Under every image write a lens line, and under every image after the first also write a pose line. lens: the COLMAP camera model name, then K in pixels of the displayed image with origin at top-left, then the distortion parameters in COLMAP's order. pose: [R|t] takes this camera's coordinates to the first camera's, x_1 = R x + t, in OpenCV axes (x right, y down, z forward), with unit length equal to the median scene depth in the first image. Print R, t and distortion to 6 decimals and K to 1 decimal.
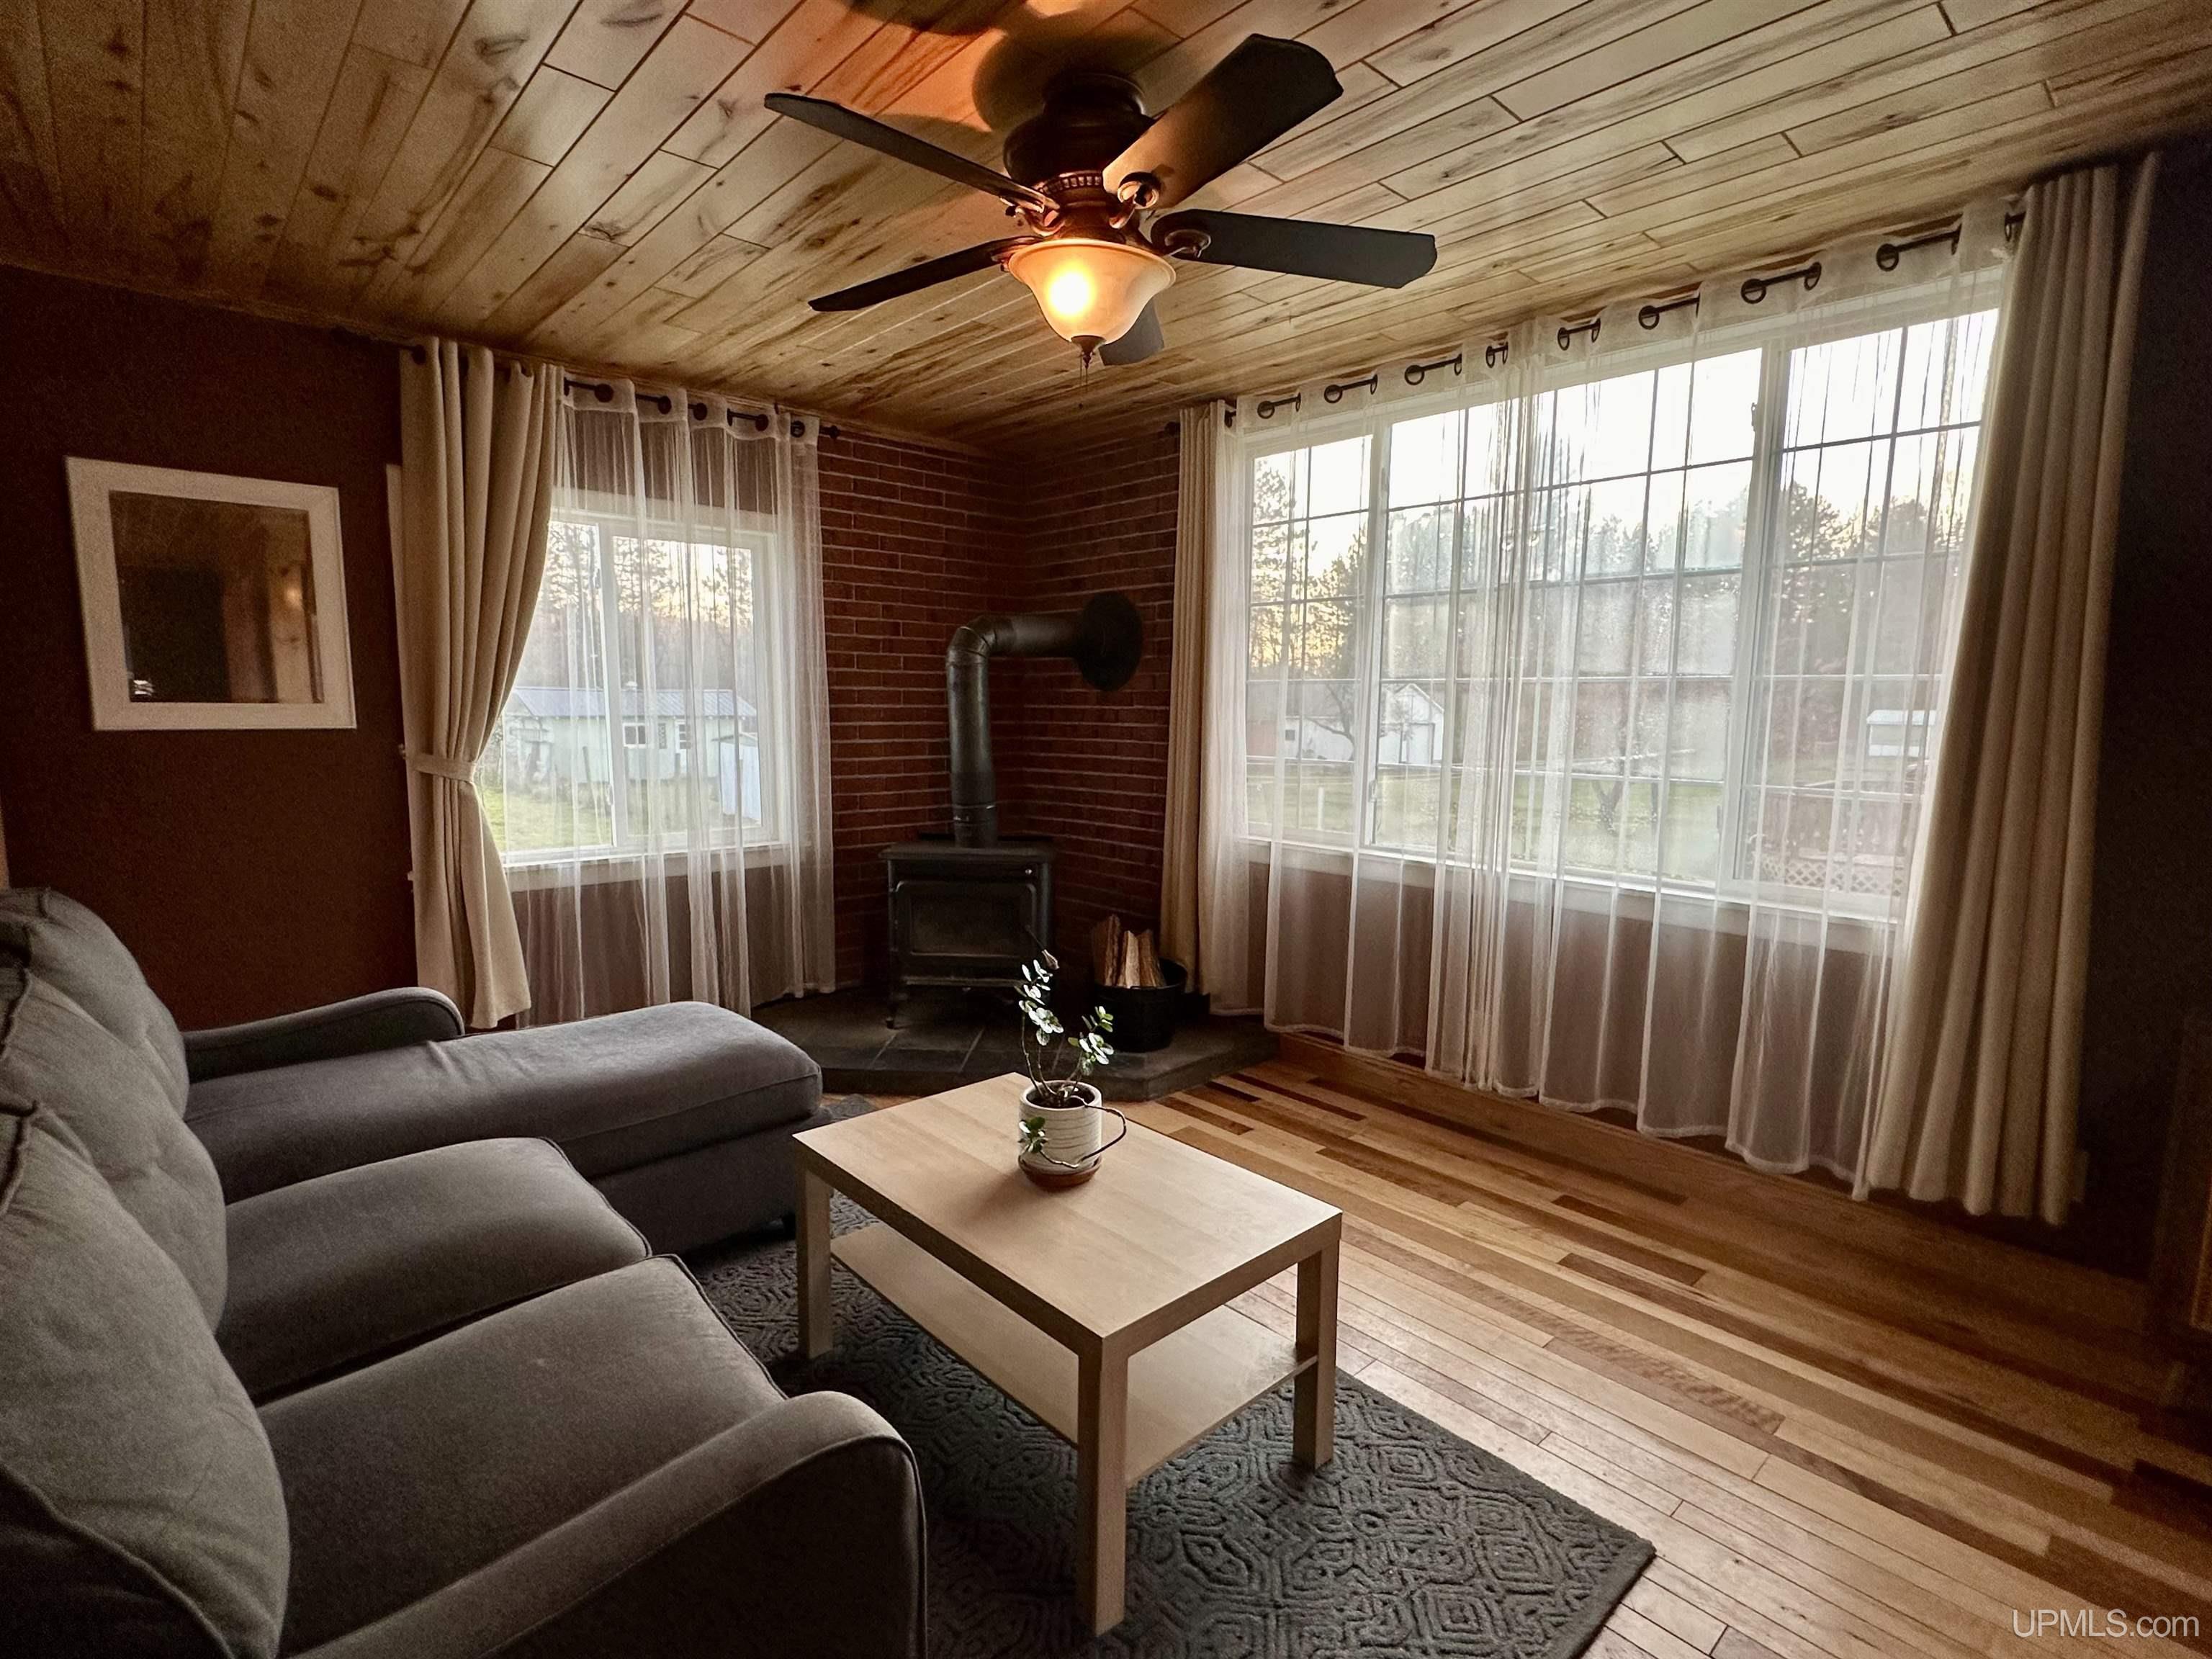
lens RADIAL K [[1084.7, 0, 1083.3], [0, 1084.7, 833.6], [0, 0, 1]] dist [-0.001270, 0.000023]
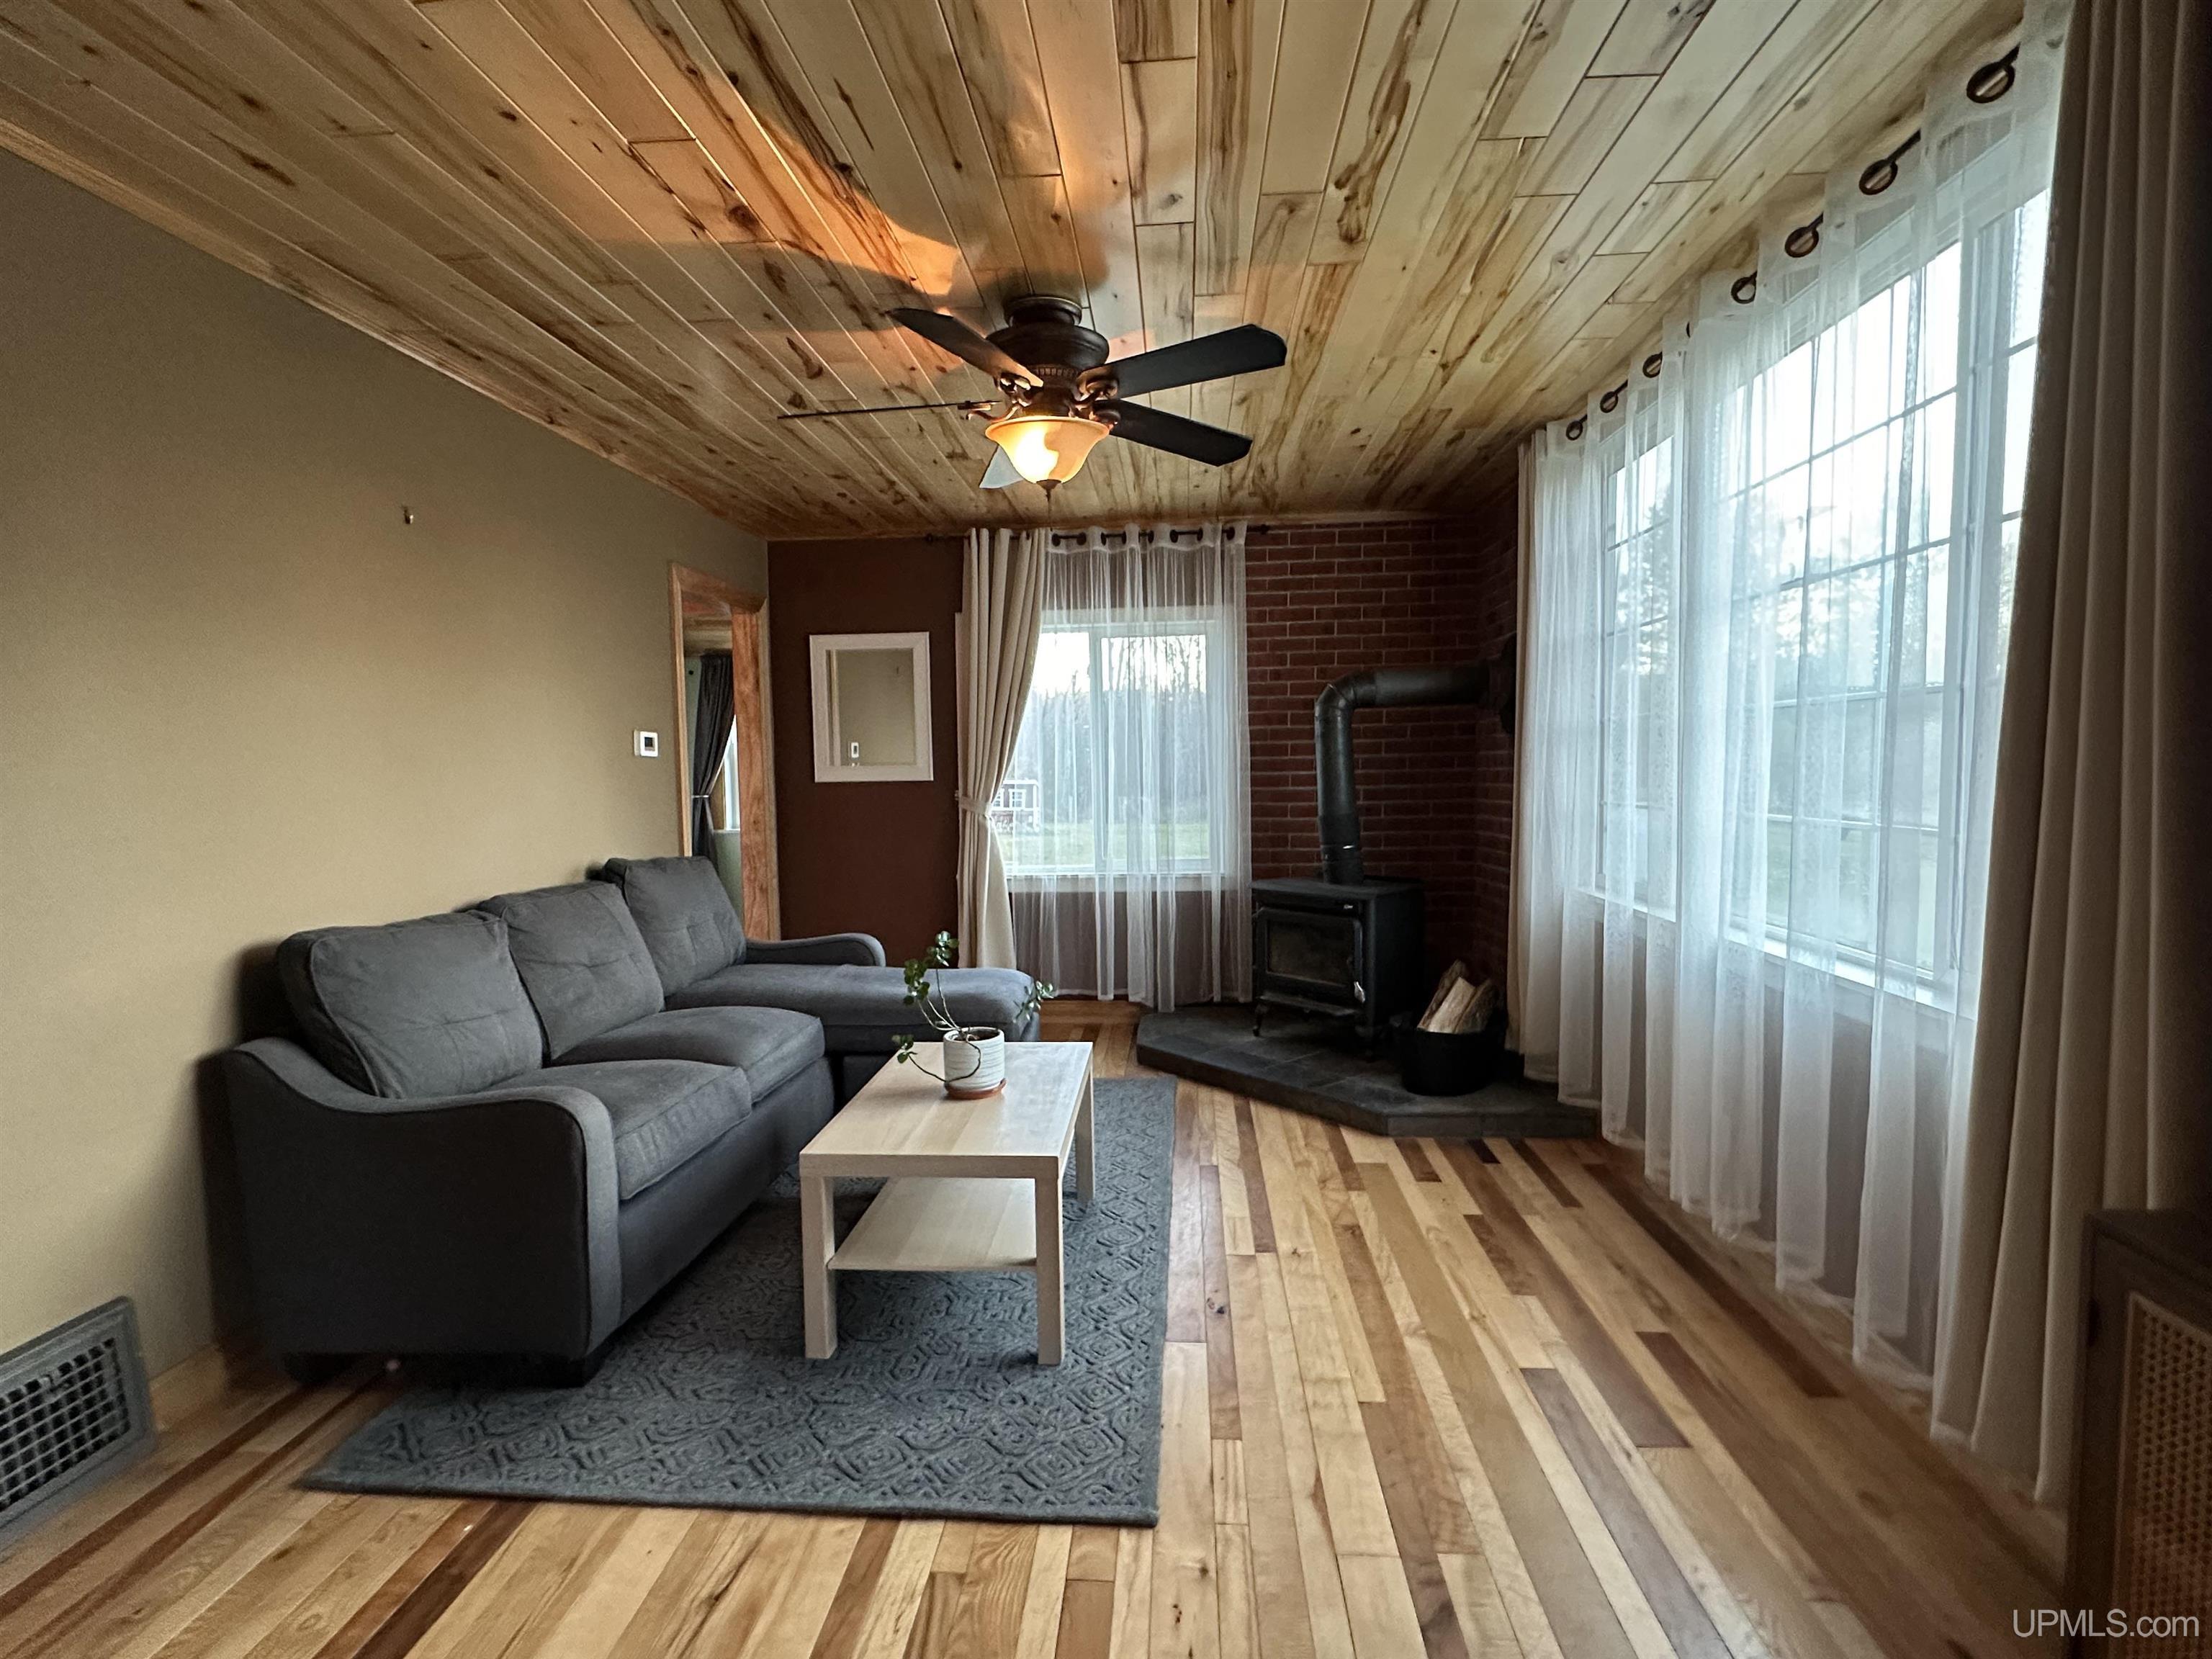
lens RADIAL K [[1066.3, 0, 1078.4], [0, 1066.3, 839.1], [0, 0, 1]] dist [0.000850, 0.000080]
pose [[0.684641, 0.029632, -0.728278, 0.554984], [-0.063701, 0.997783, -0.019287, 0.004765], [0.726092, 0.059597, 0.685010, 0.081722]]
